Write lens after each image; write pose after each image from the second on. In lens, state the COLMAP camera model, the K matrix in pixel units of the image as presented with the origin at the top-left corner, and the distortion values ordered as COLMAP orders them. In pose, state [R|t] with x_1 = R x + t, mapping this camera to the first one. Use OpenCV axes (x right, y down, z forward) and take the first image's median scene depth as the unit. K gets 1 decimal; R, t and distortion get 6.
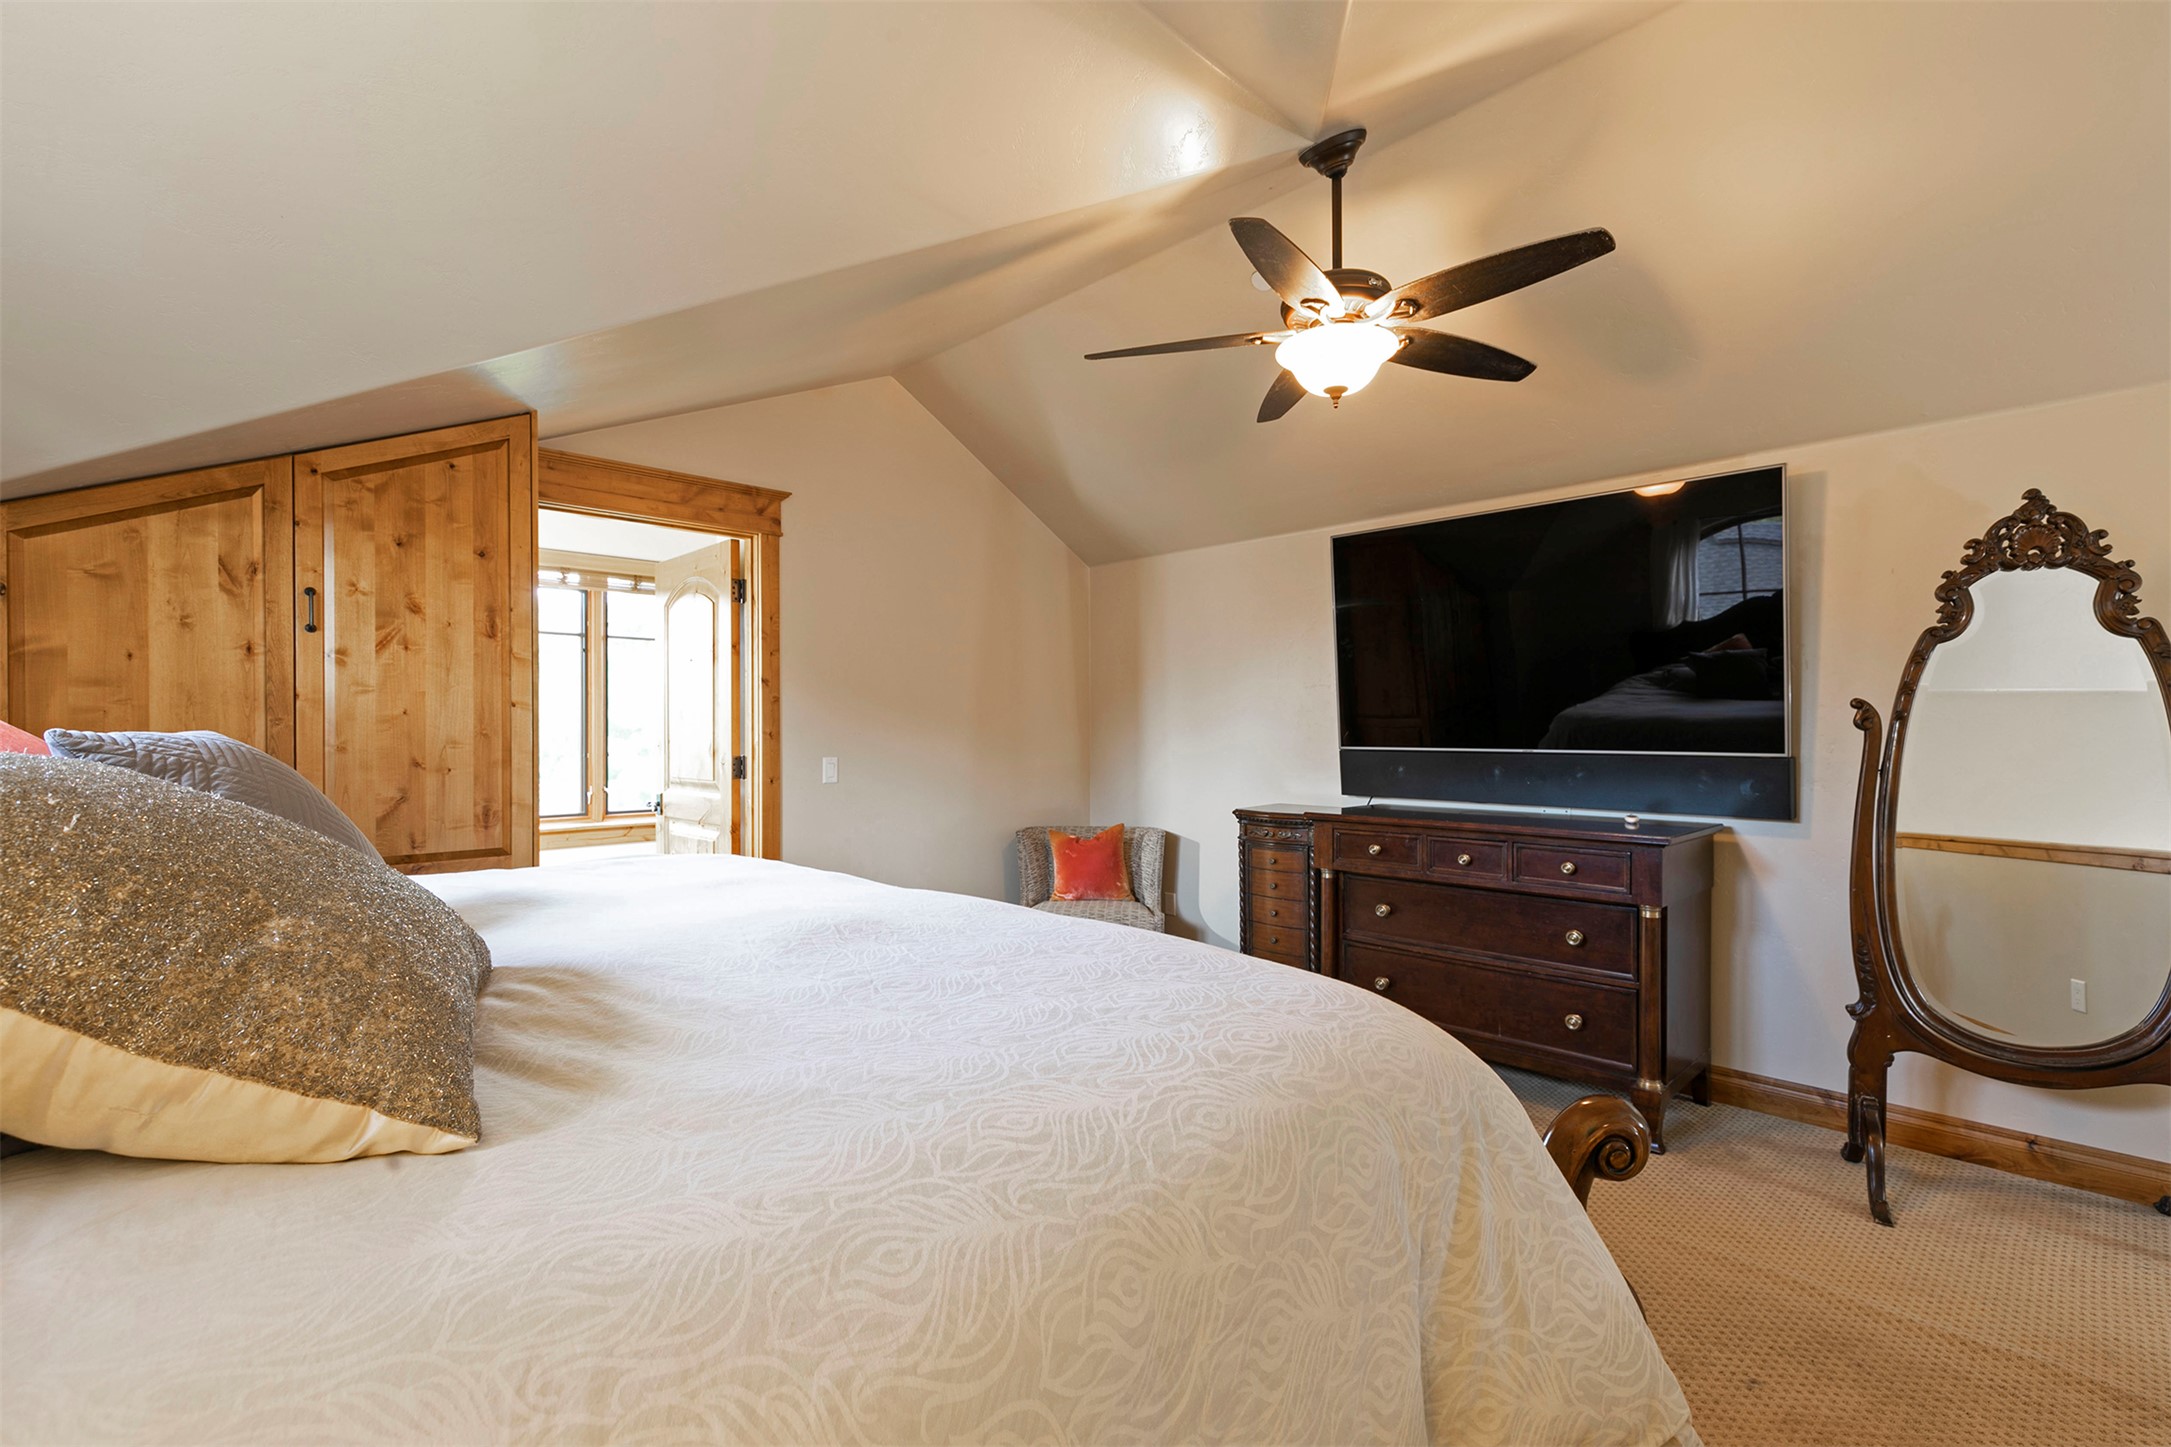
lens RADIAL K [[989.2, 0, 1085.5], [0, 989.2, 723.5], [0, 0, 1]] dist [-0.000754, -0.000008]
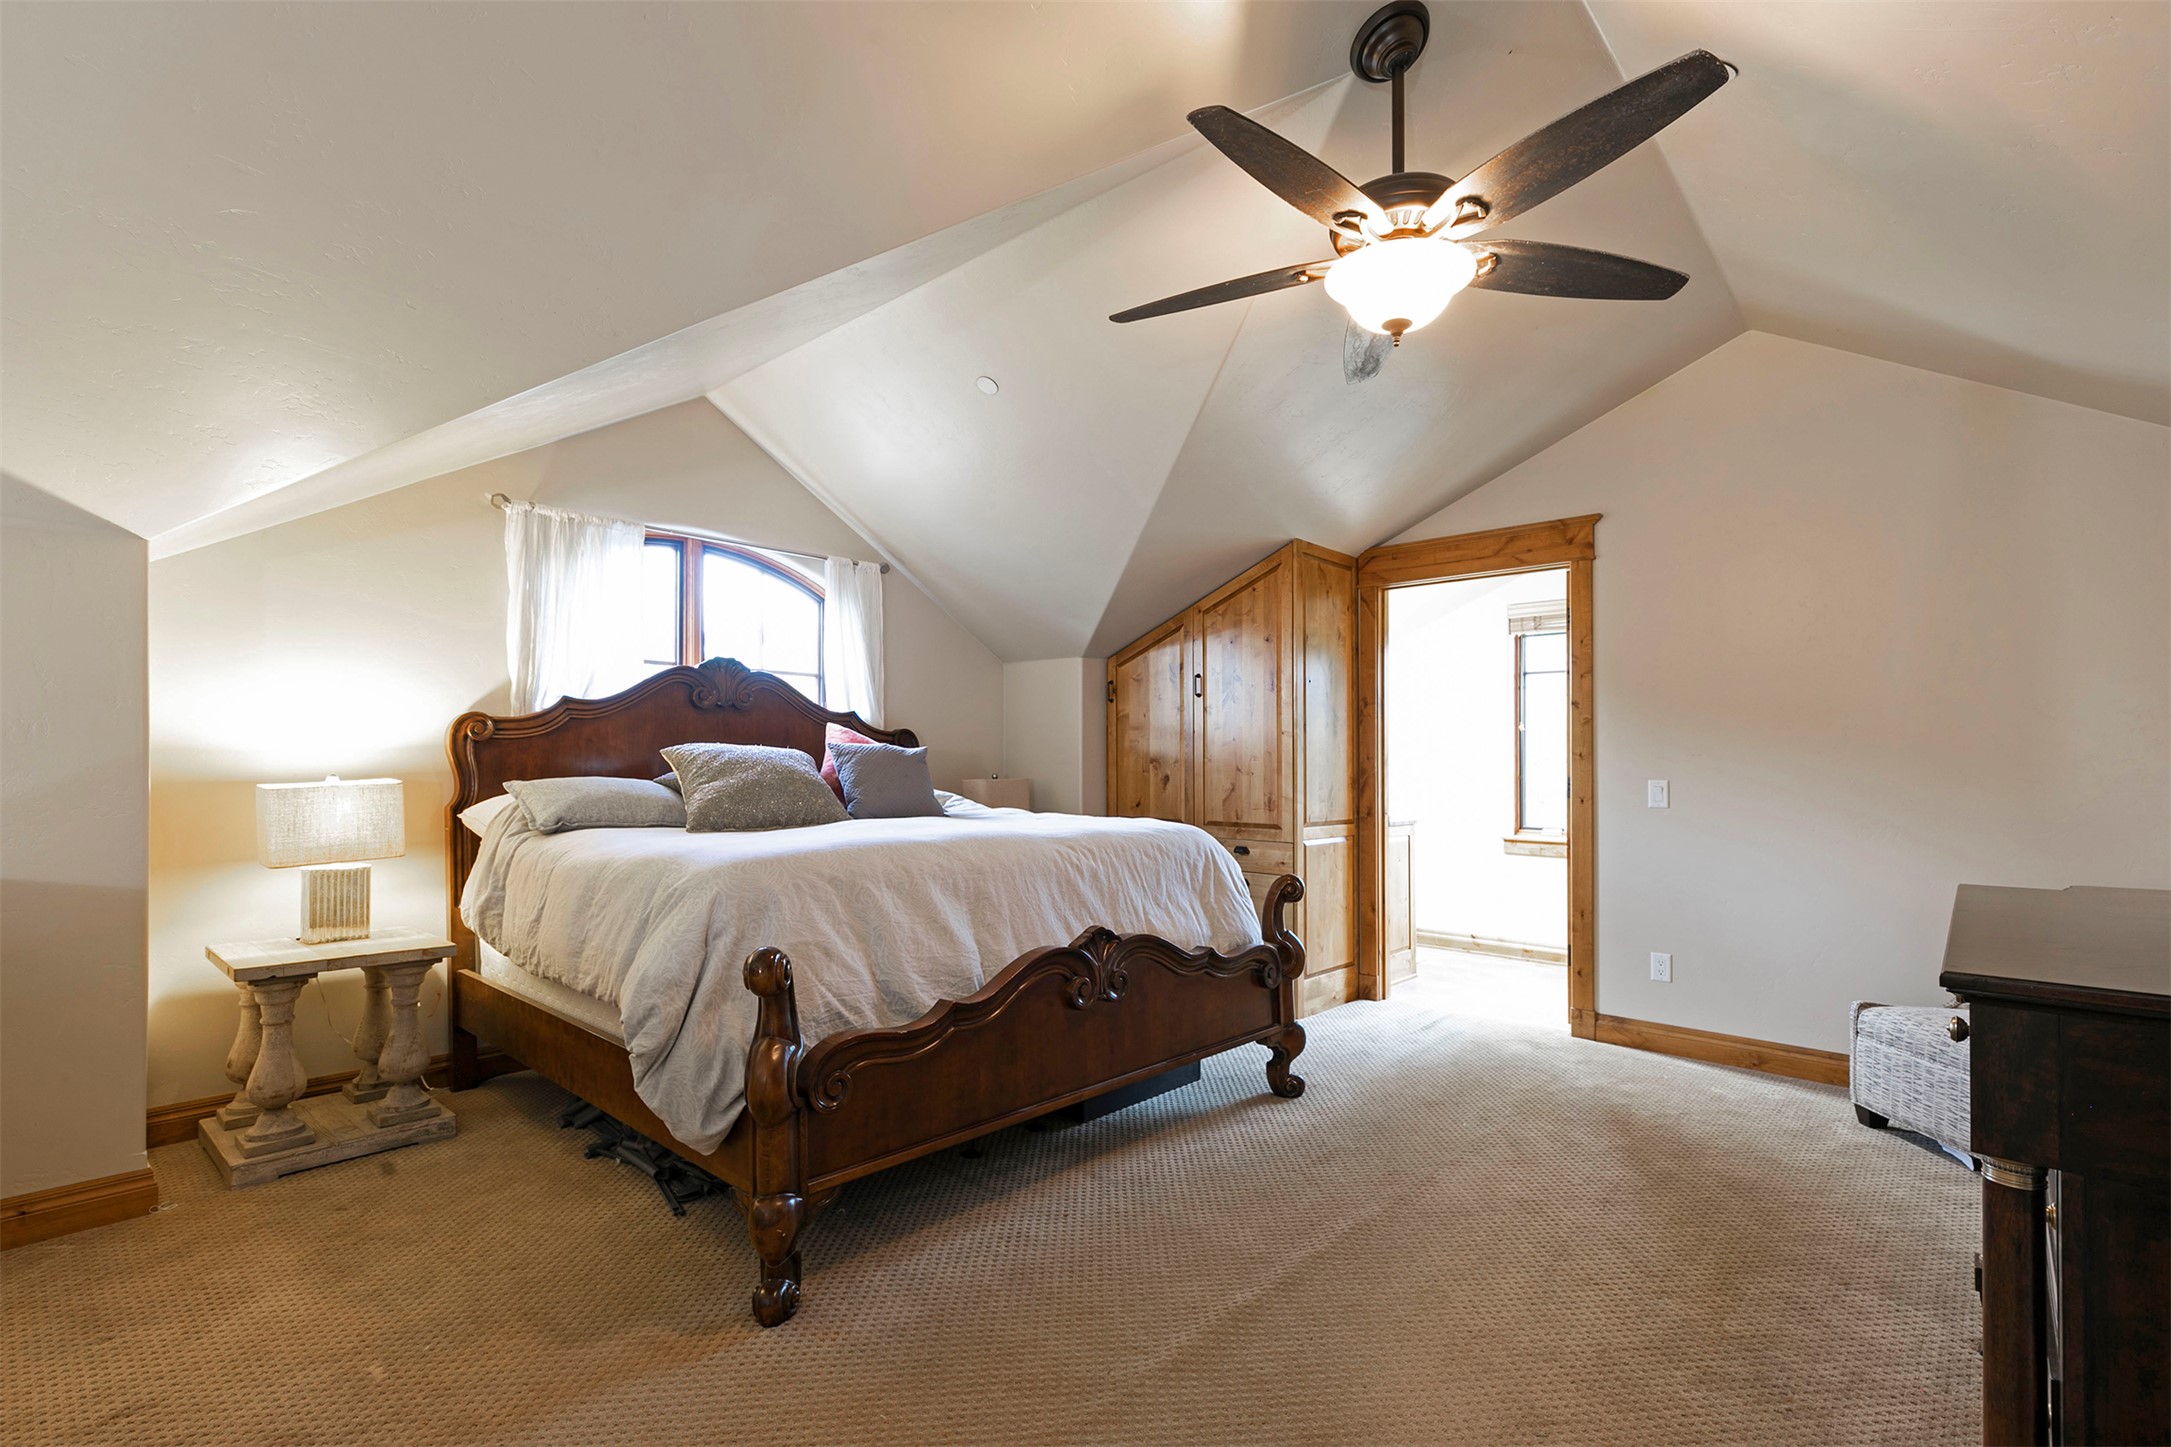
lens RADIAL K [[989.2, 0, 1085.5], [0, 989.2, 723.5], [0, 0, 1]] dist [-0.000754, -0.000008]
pose [[0.053282, -0.042888, -0.997658, 0.973928], [-0.003071, 0.999066, -0.043112, 0.034885], [0.998575, 0.005361, 0.053100, 0.627771]]
